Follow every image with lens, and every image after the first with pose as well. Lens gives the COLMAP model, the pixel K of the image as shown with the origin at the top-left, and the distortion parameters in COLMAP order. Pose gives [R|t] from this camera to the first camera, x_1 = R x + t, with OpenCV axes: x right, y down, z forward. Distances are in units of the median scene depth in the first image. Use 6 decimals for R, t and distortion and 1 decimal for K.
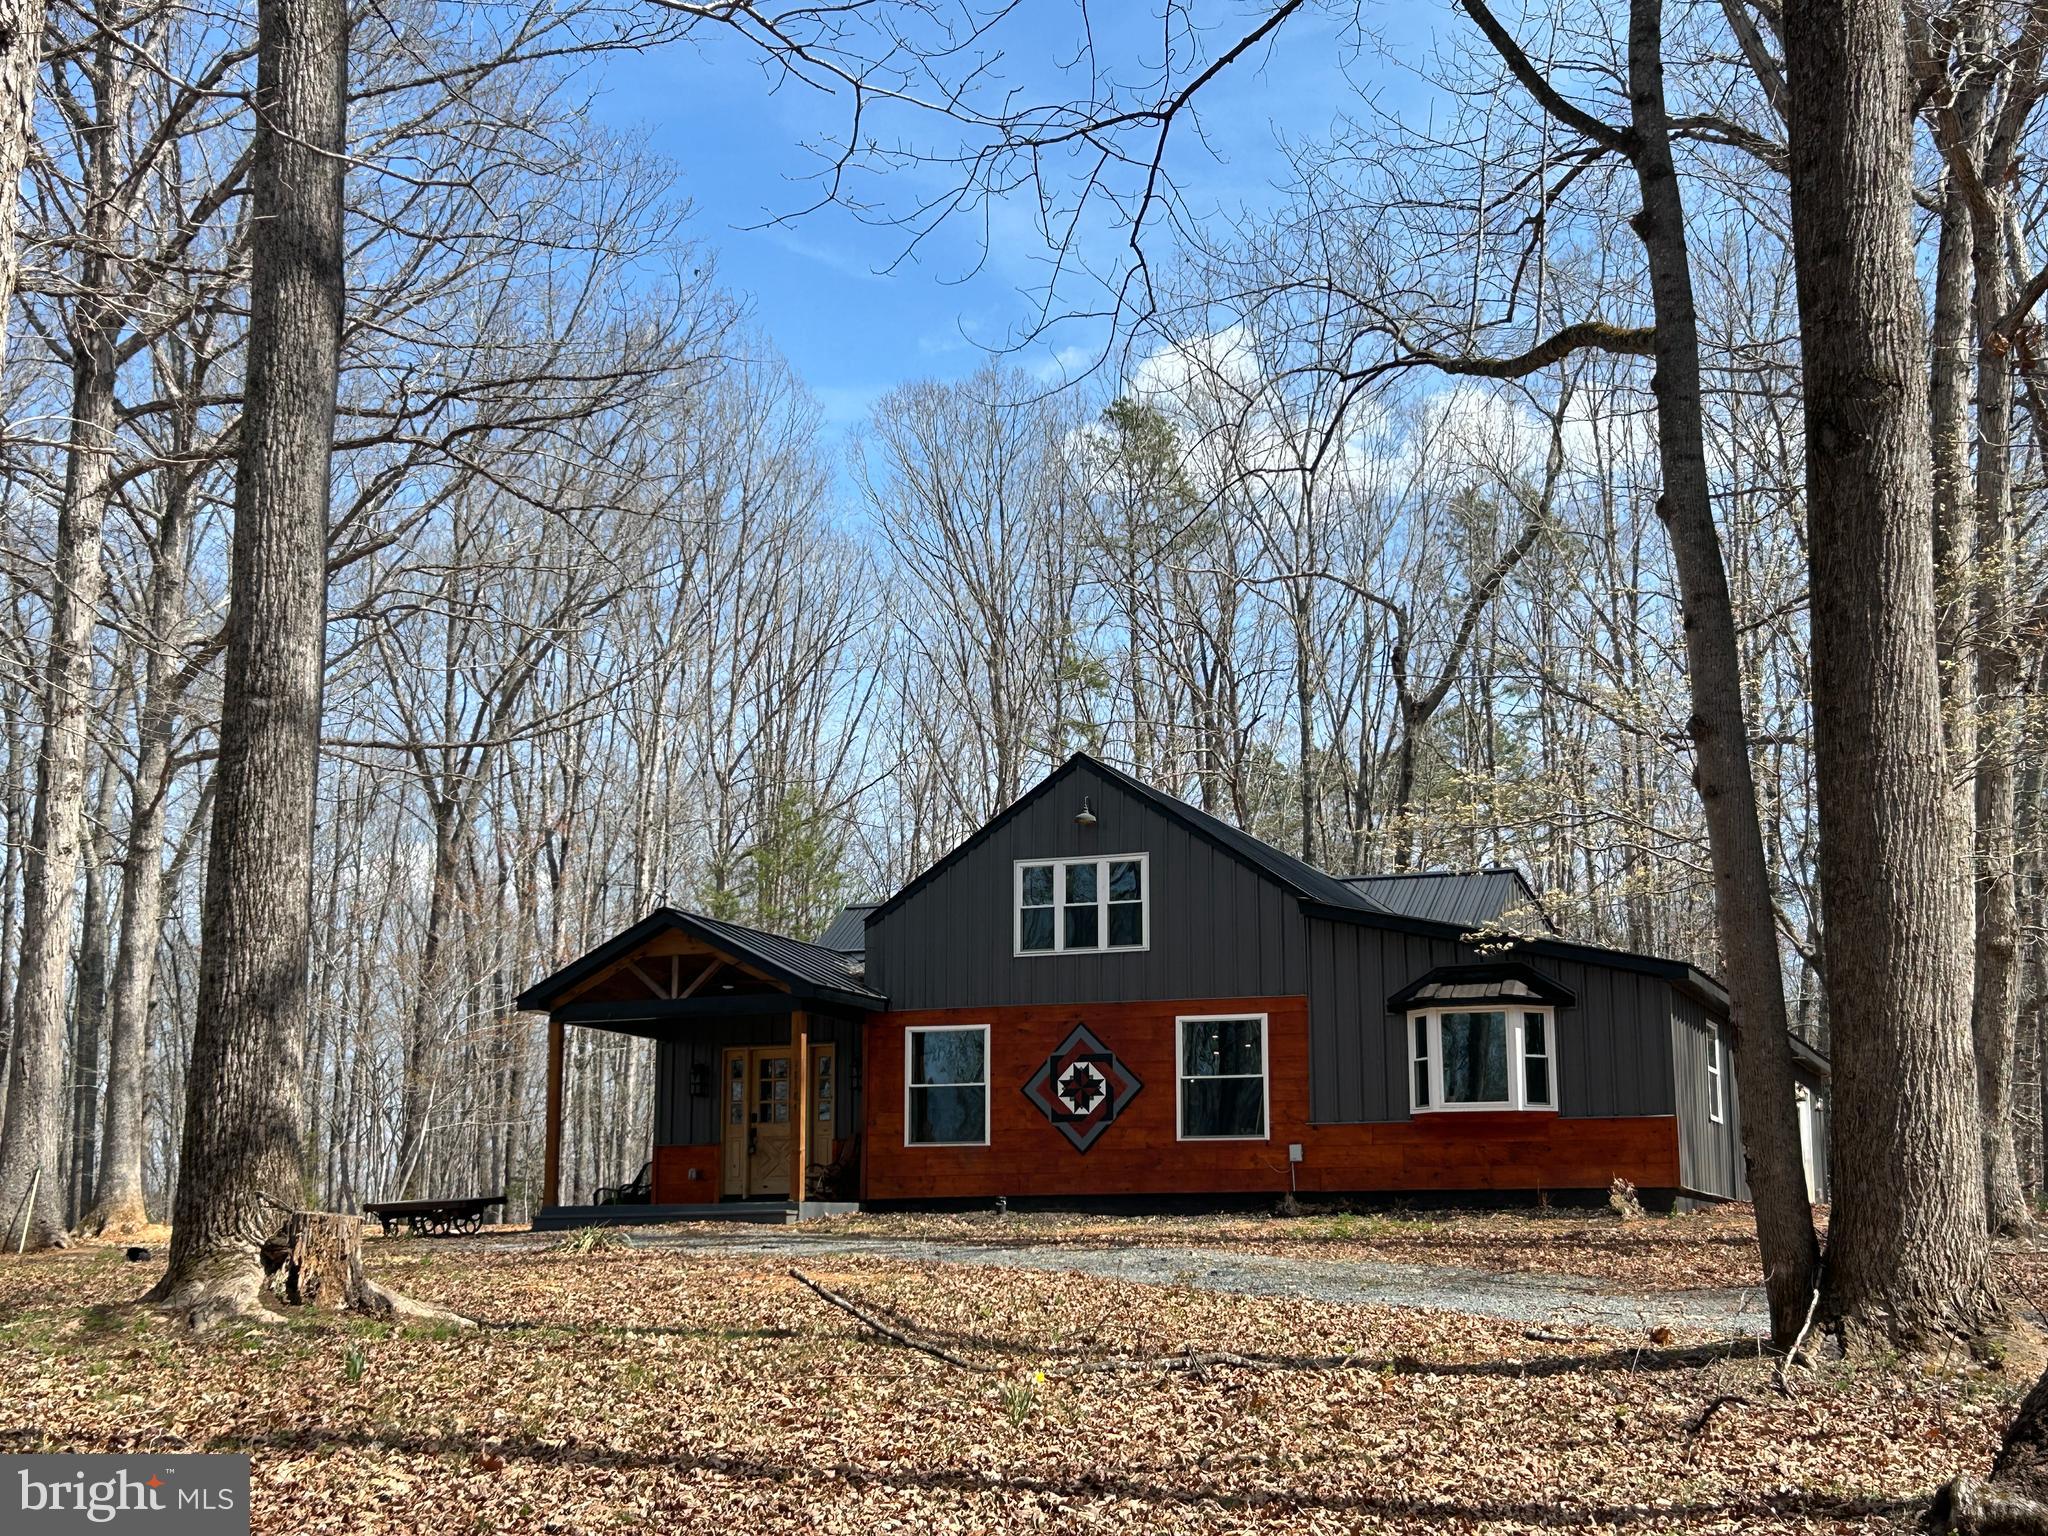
lens RADIAL K [[2819.1, 0, 1008.3], [0, 2819.1, 748.4], [0, 0, 1]] dist [0.119036, 0.000000]
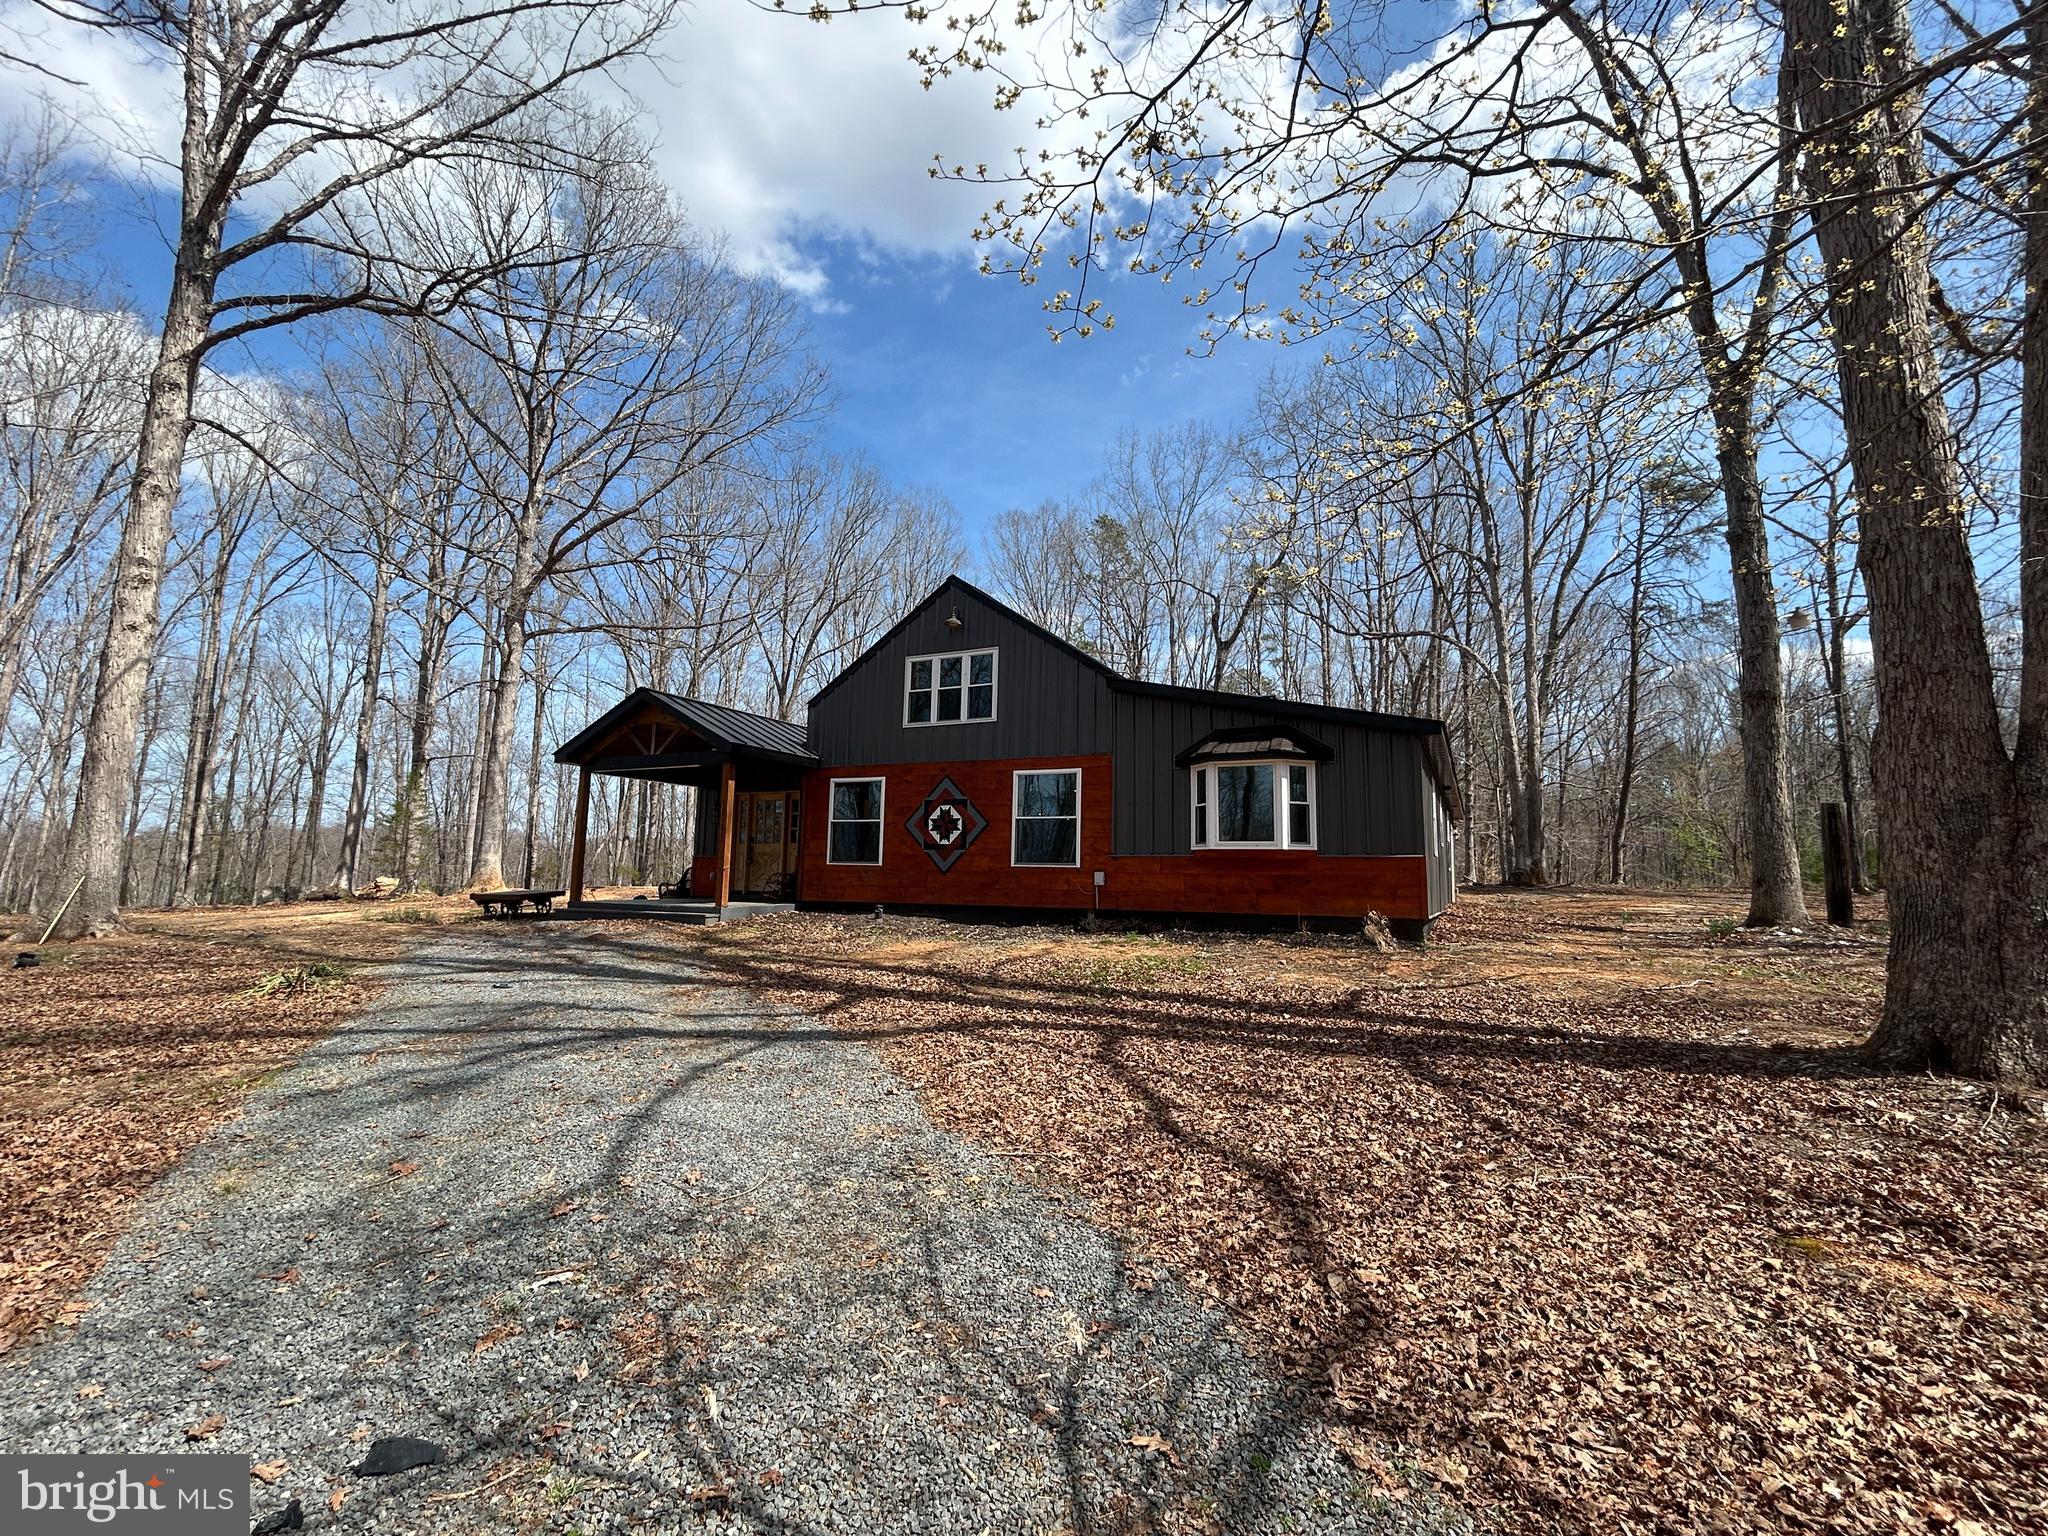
lens RADIAL K [[915.2, 0, 1020.7], [0, 915.2, 766.1], [0, 0, 1]] dist [0.001418, 0.000318]
pose [[0.996672, 0.009402, -0.080977, 0.095887], [-0.004265, 0.997980, 0.063379, 0.065577], [0.081409, -0.062823, 0.994699, 0.578033]]
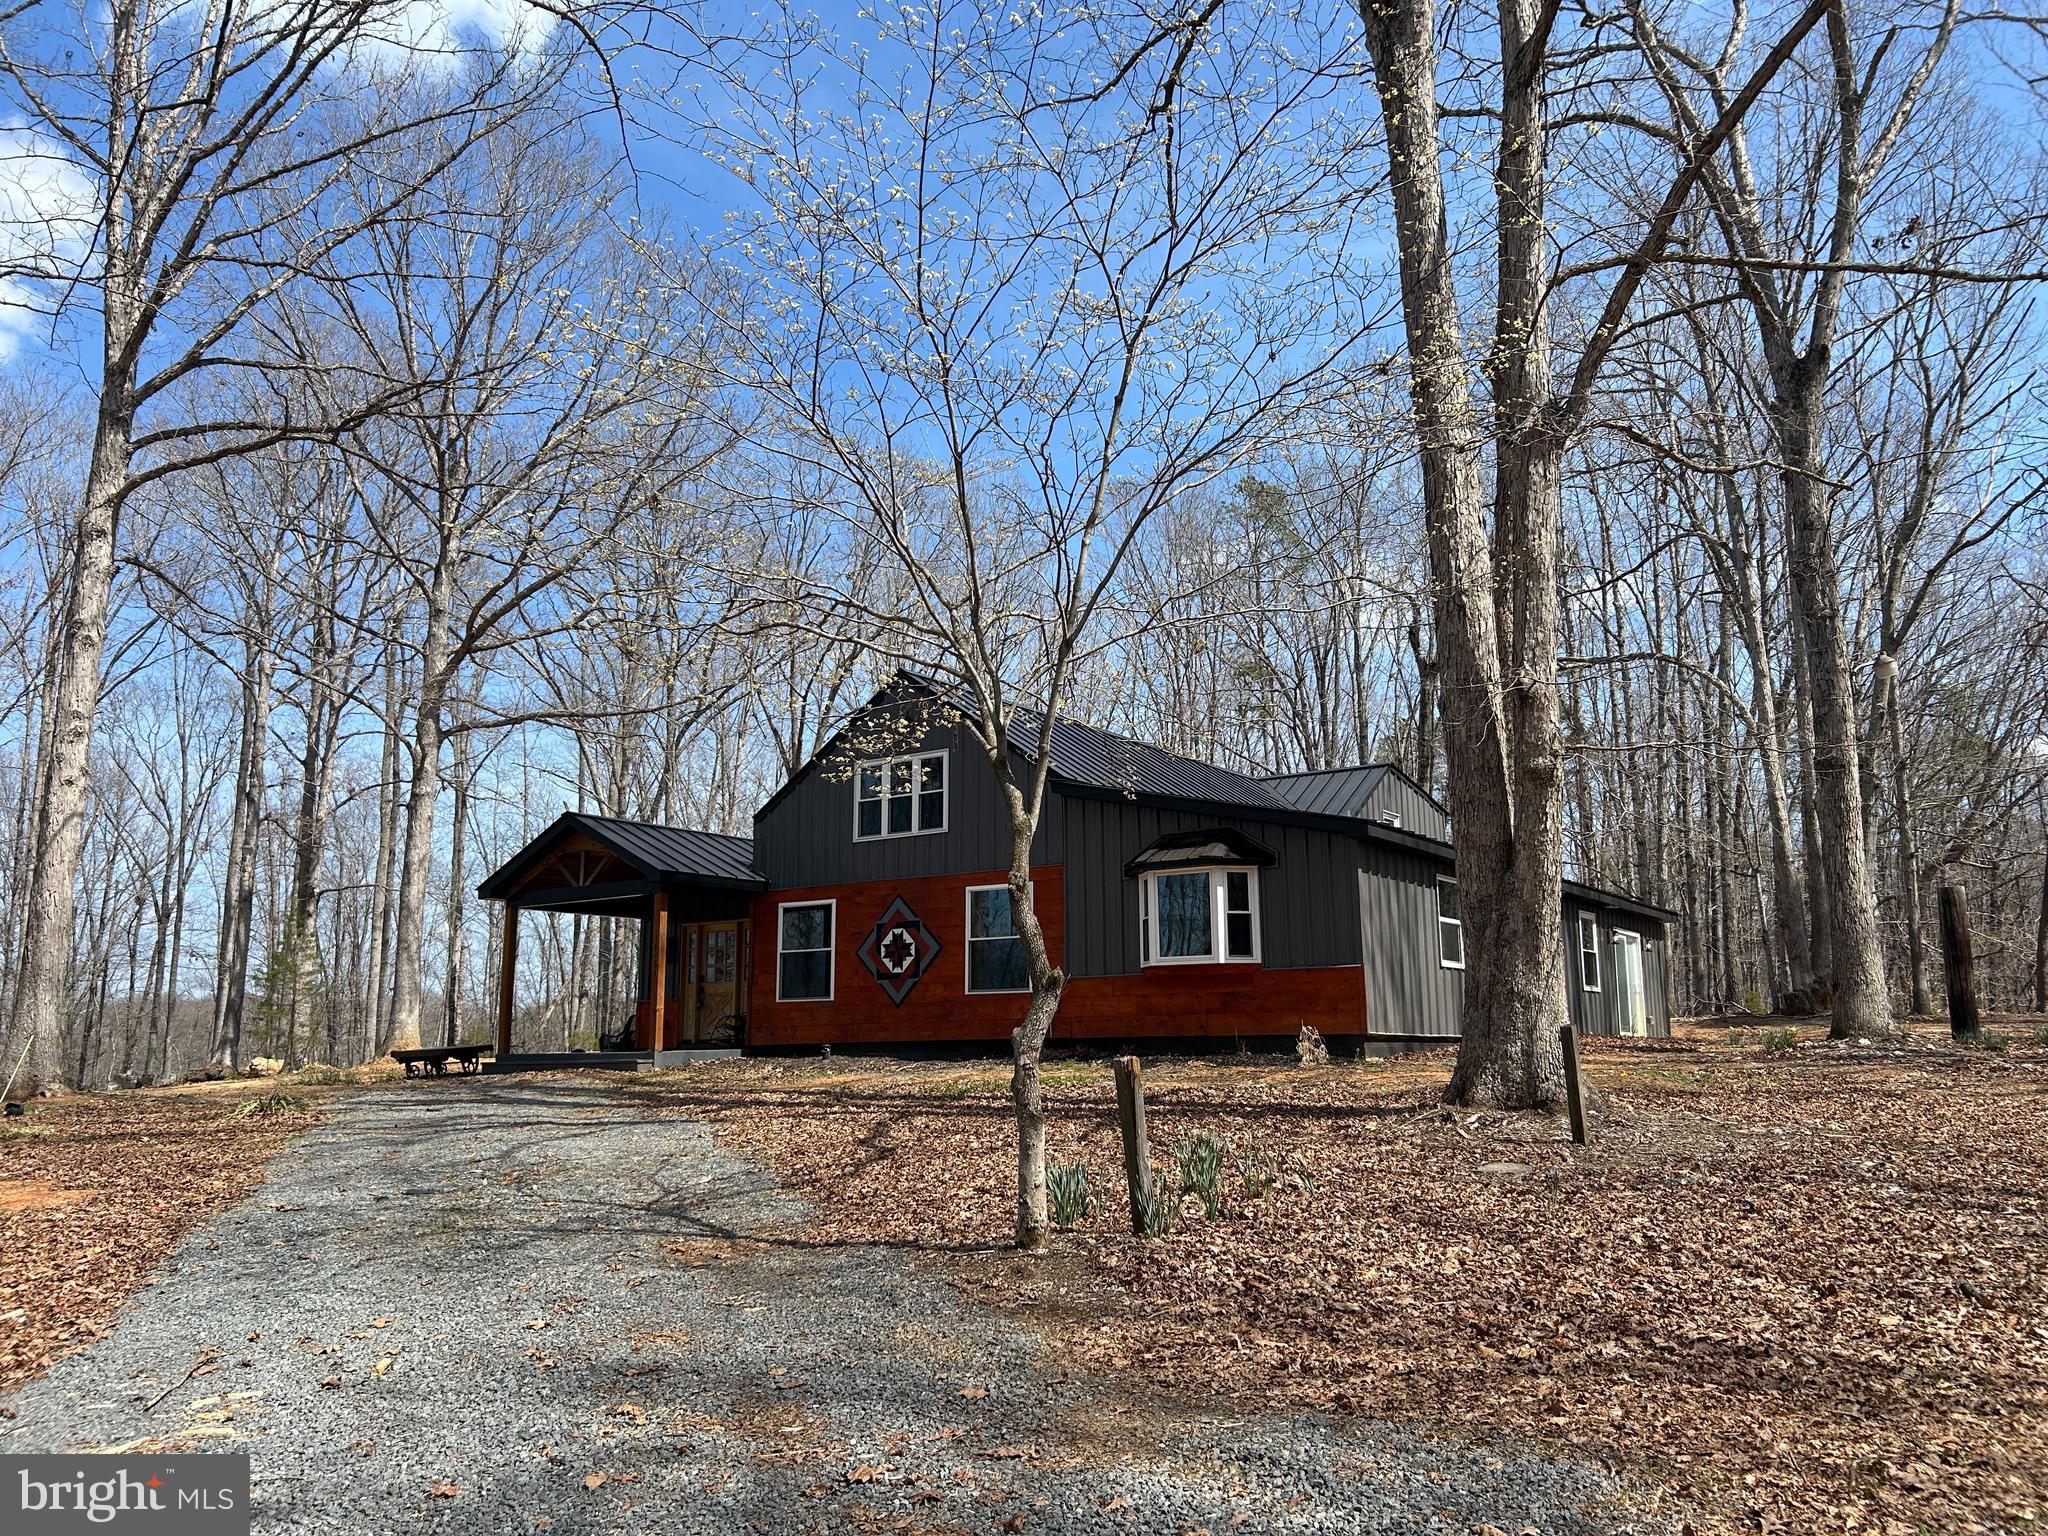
lens RADIAL K [[1560.0, 0, 1033.9], [0, 1560.0, 767.3], [0, 0, 1]] dist [0.067068, -0.084042]
pose [[0.976120, -0.046982, -0.212089, 0.223122], [0.048868, 0.998799, 0.003660, 0.044407], [0.211662, -0.013937, 0.977243, 0.377710]]
